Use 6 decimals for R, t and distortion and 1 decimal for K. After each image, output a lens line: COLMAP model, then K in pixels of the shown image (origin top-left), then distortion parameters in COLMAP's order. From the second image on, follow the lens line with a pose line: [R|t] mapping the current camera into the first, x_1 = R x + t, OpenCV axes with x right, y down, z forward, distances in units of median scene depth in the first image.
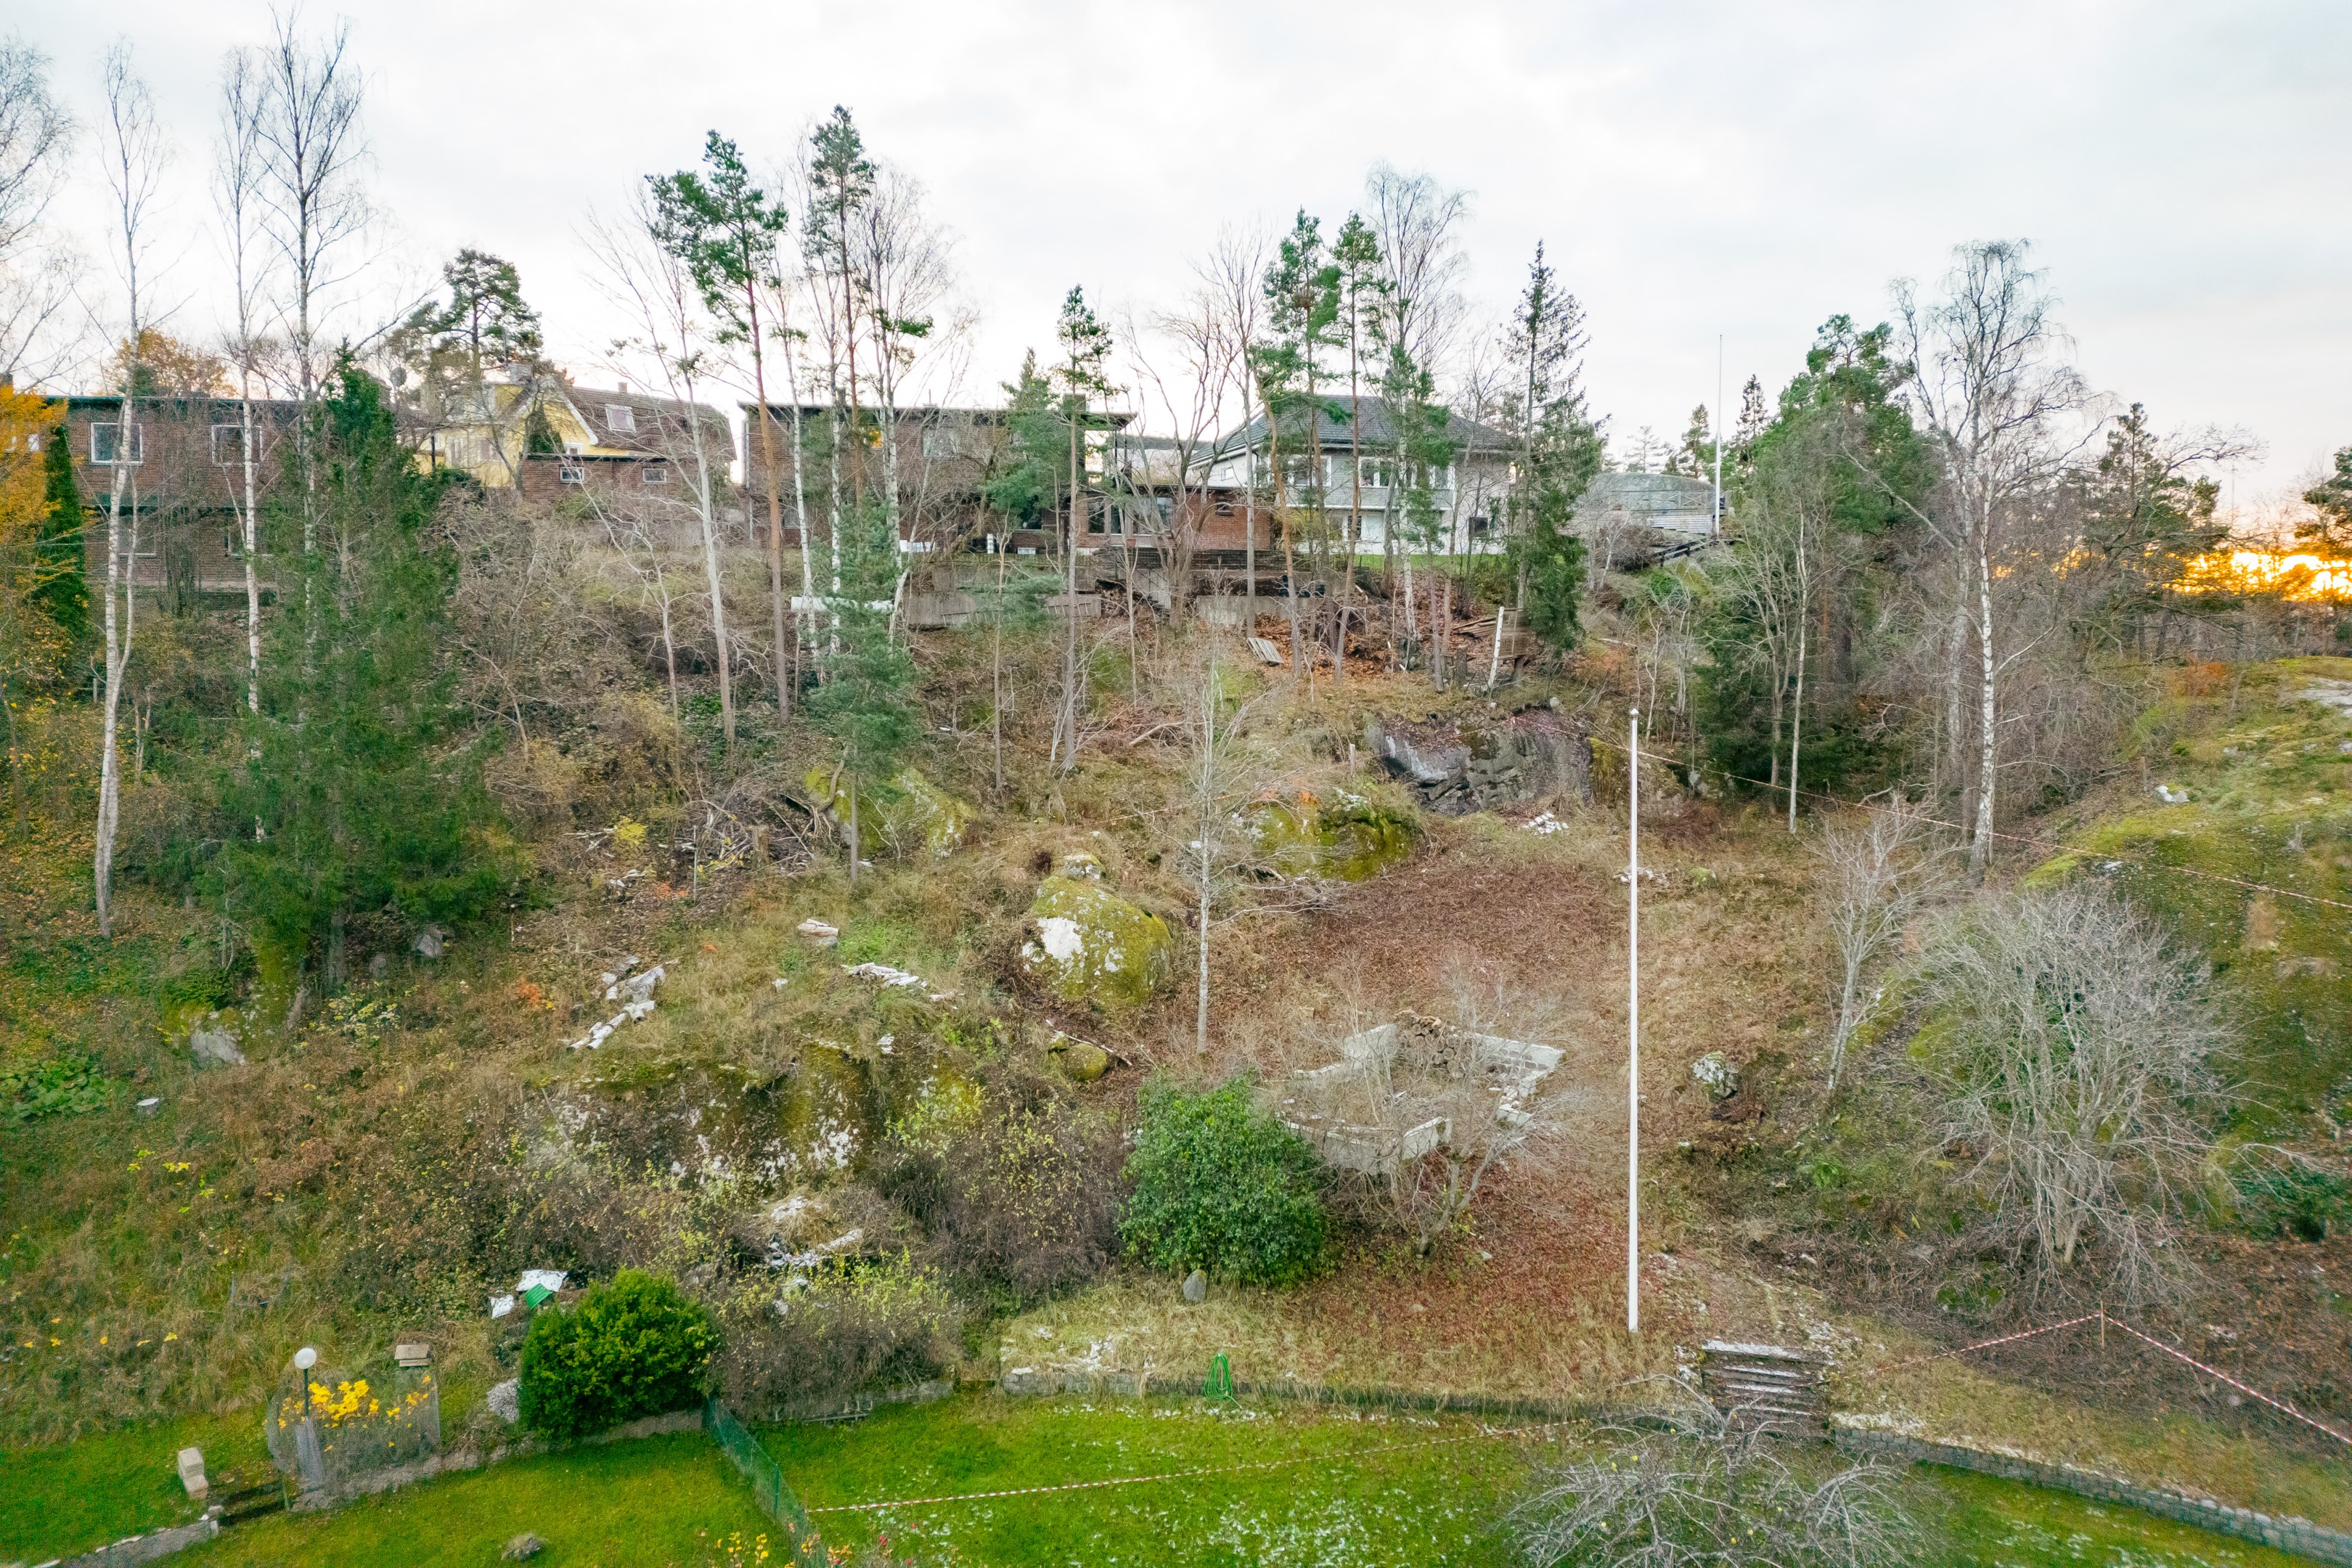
lens RADIAL K [[1651.5, 0, 1227.3], [0, 1651.5, 660.9], [0, 0, 1]] dist [0.084393, -0.065566]
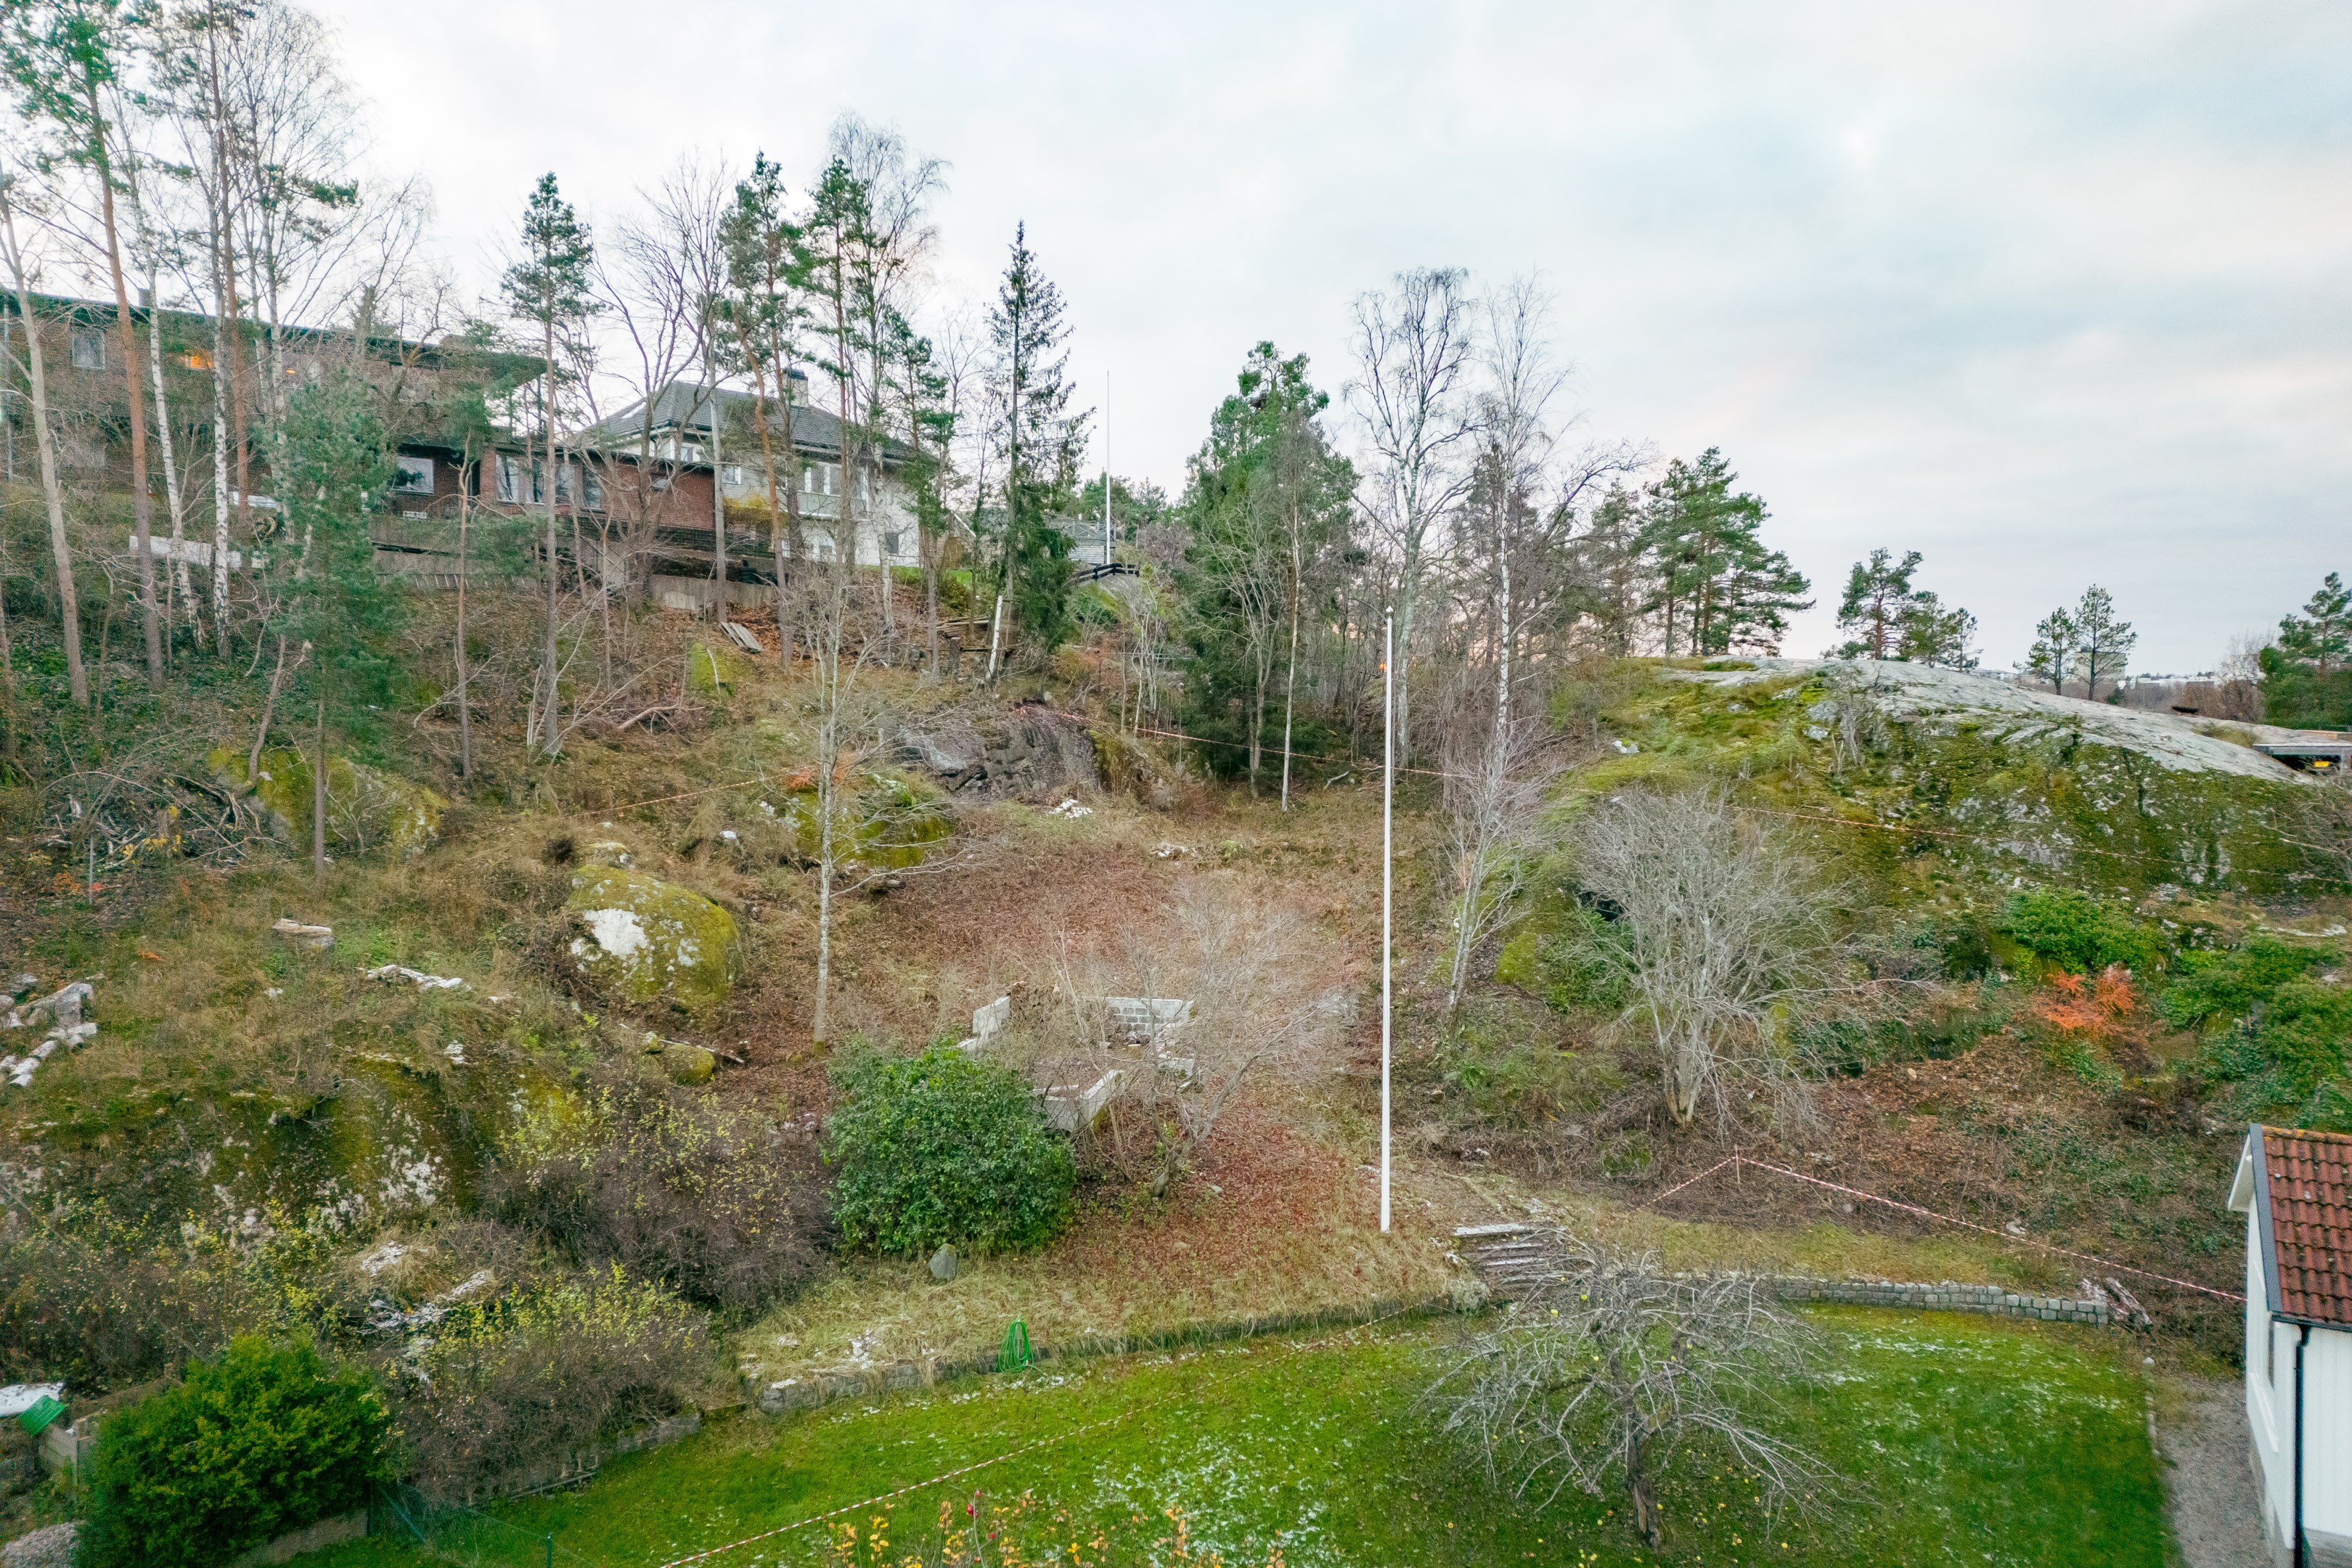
lens RADIAL K [[1619.6, 0, 1176.0], [0, 1619.6, 784.0], [0, 0, 1]] dist [0.082532, -0.063327]
pose [[0.892085, -0.016393, 0.451569, -0.253217], [0.013862, 0.999864, 0.008914, 0.103423], [-0.451654, -0.001692, 0.892191, 0.161997]]
